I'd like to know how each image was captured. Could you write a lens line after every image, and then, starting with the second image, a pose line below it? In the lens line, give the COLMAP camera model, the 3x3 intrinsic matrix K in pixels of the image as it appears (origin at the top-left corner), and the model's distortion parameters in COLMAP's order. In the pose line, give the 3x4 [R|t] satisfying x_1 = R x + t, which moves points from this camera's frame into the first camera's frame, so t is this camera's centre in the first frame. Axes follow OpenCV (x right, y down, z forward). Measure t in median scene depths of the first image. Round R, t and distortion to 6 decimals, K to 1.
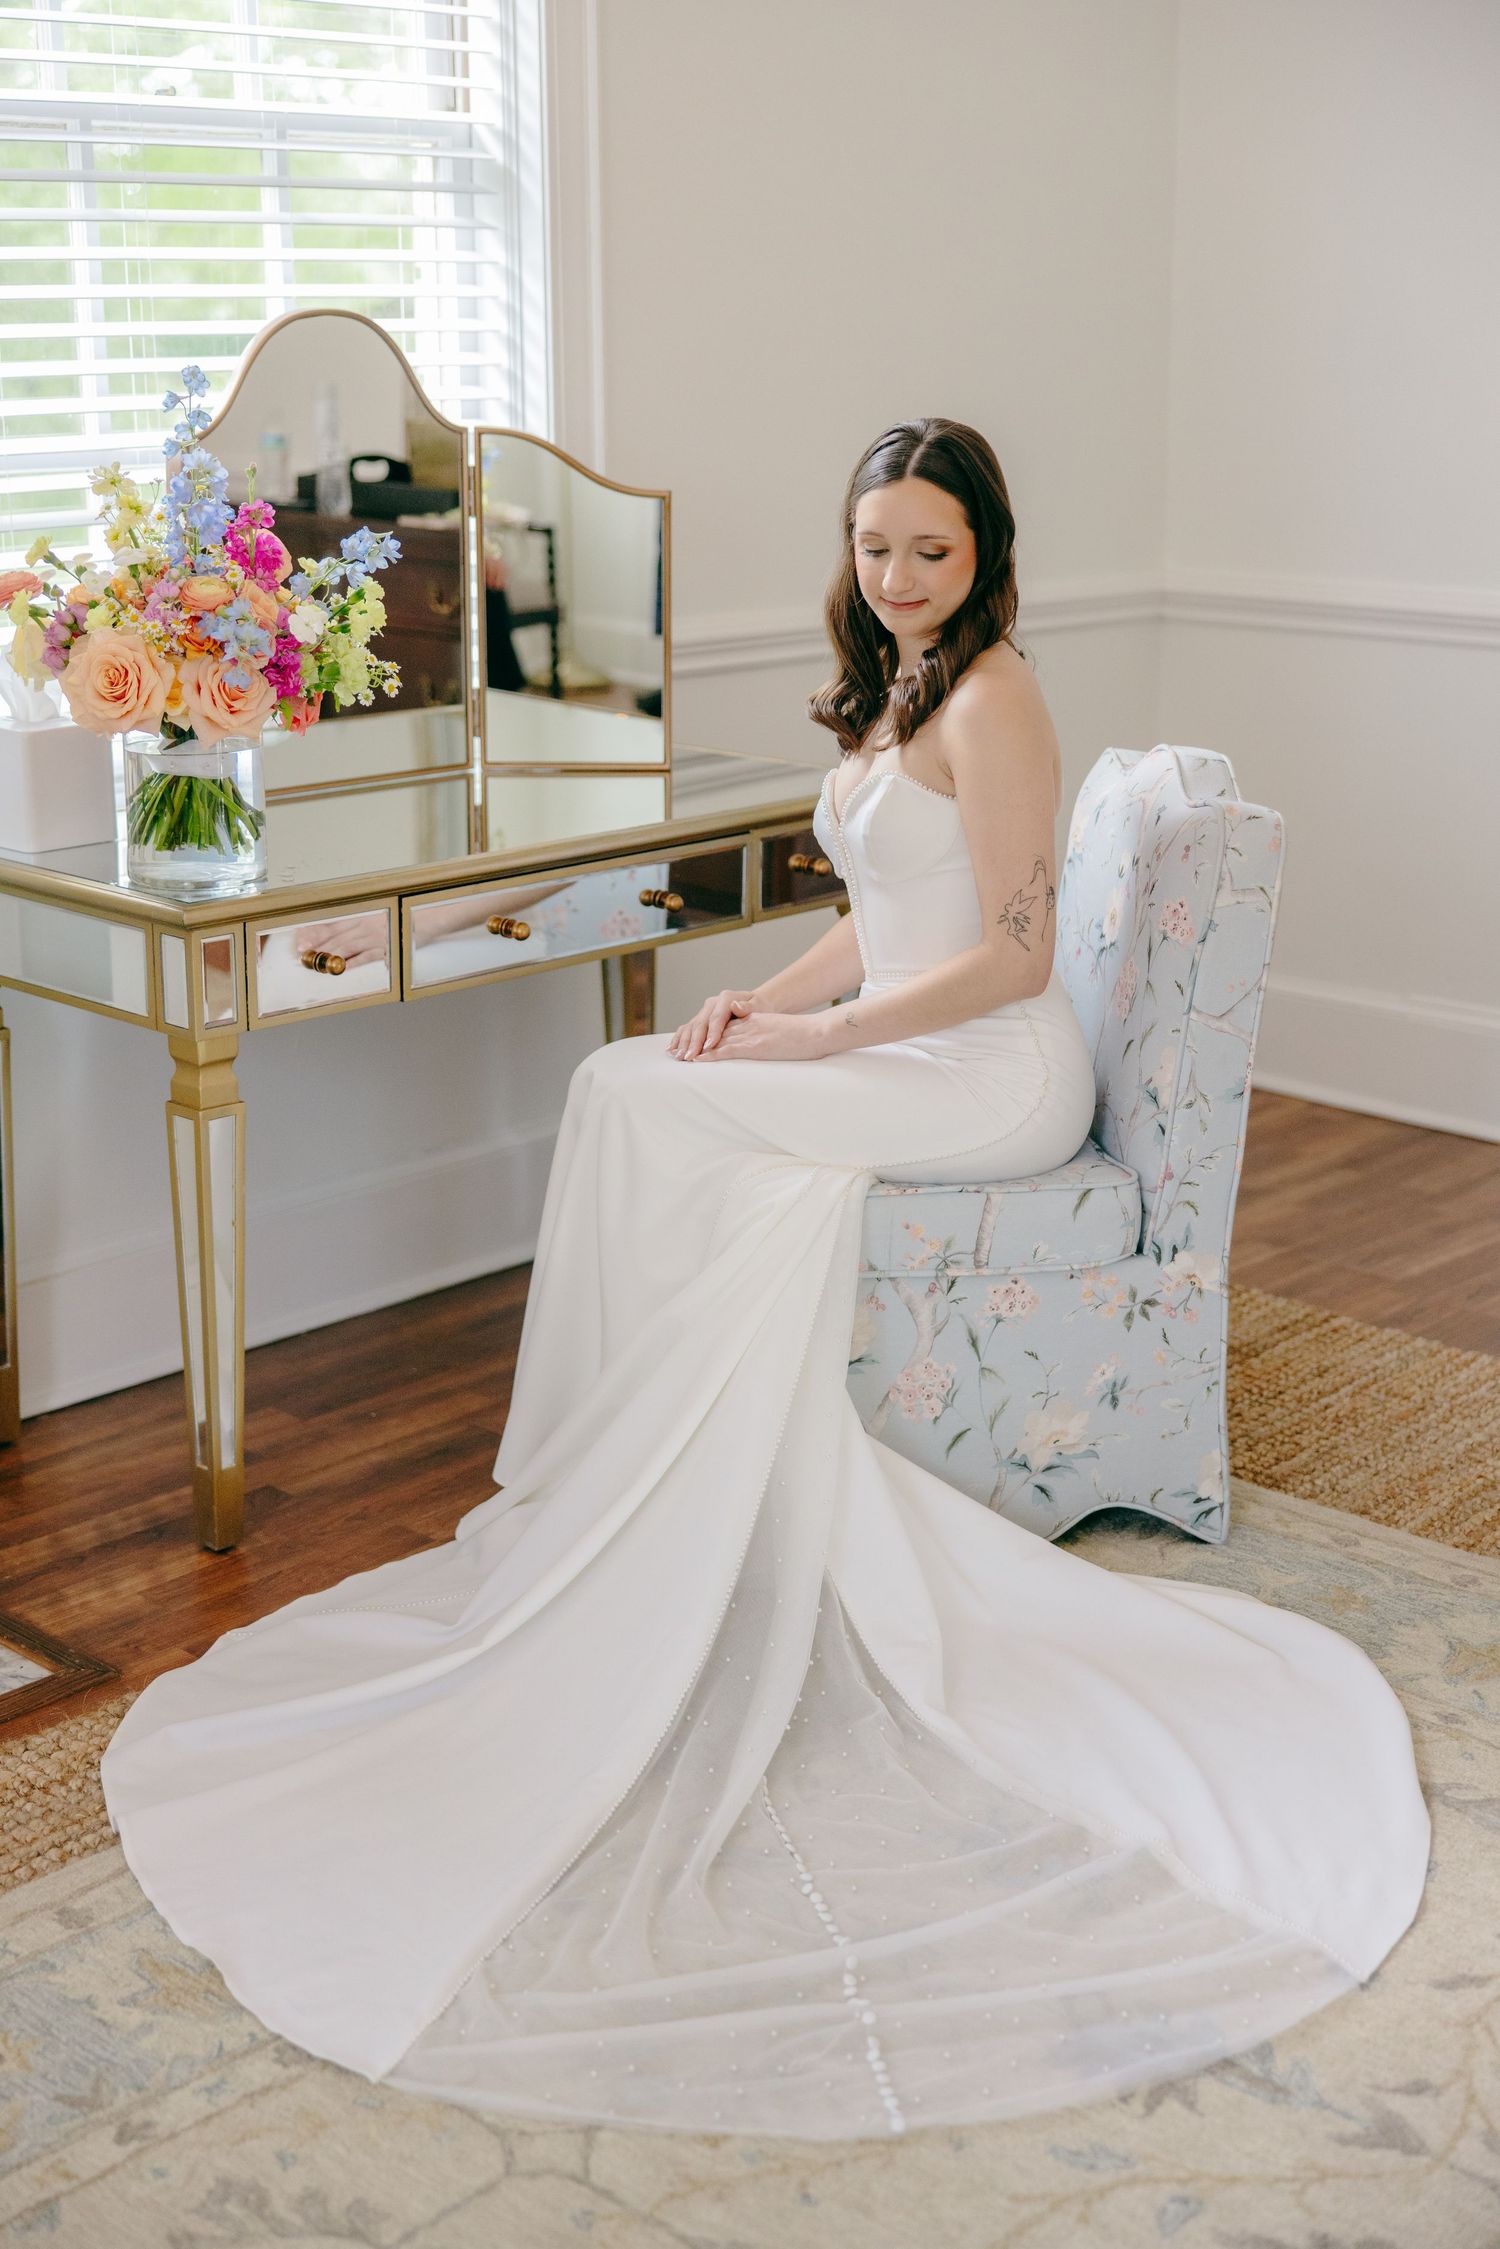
lens RADIAL K [[3081.1, 0, 739.5], [0, 3081.1, 1120.9], [0, 0, 1]] dist [0.019224, 0.000000]
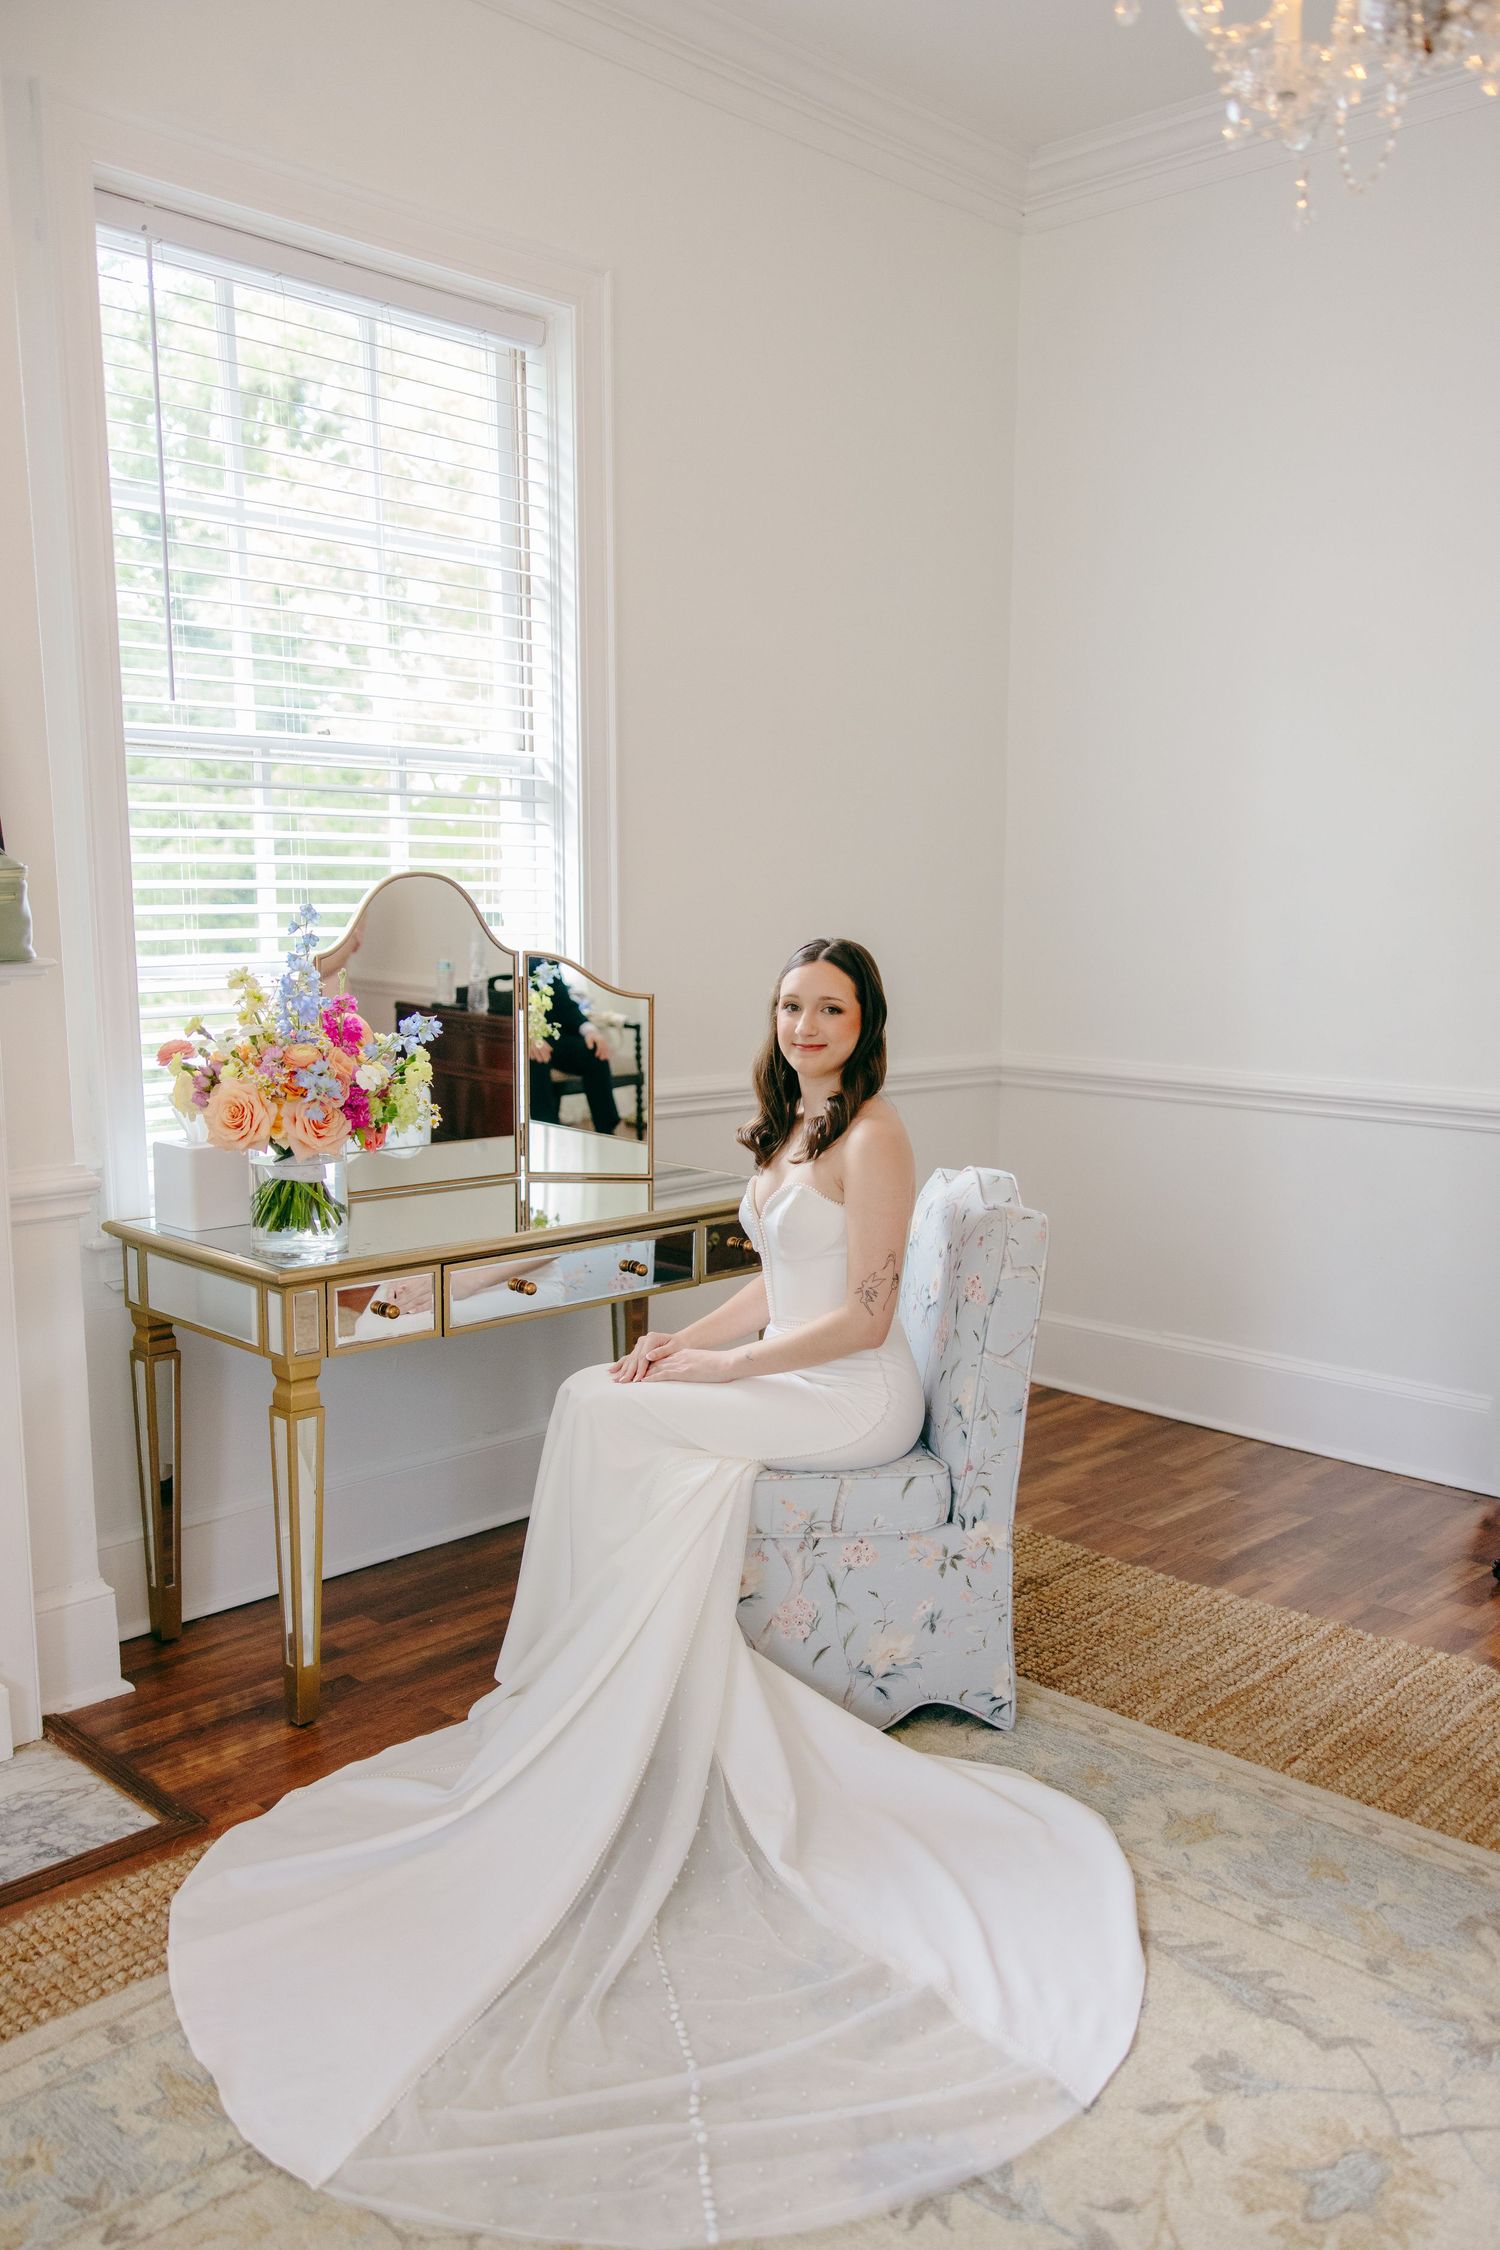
lens RADIAL K [[1865.9, 0, 775.4], [0, 1865.9, 1193.3], [0, 0, 1]] dist [0.015210, -0.009256]
pose [[0.999889, 0.011328, -0.009689, 0.055802], [-0.012266, 0.994599, -0.103068, -0.017917], [0.008469, 0.103176, 0.994627, 0.127933]]
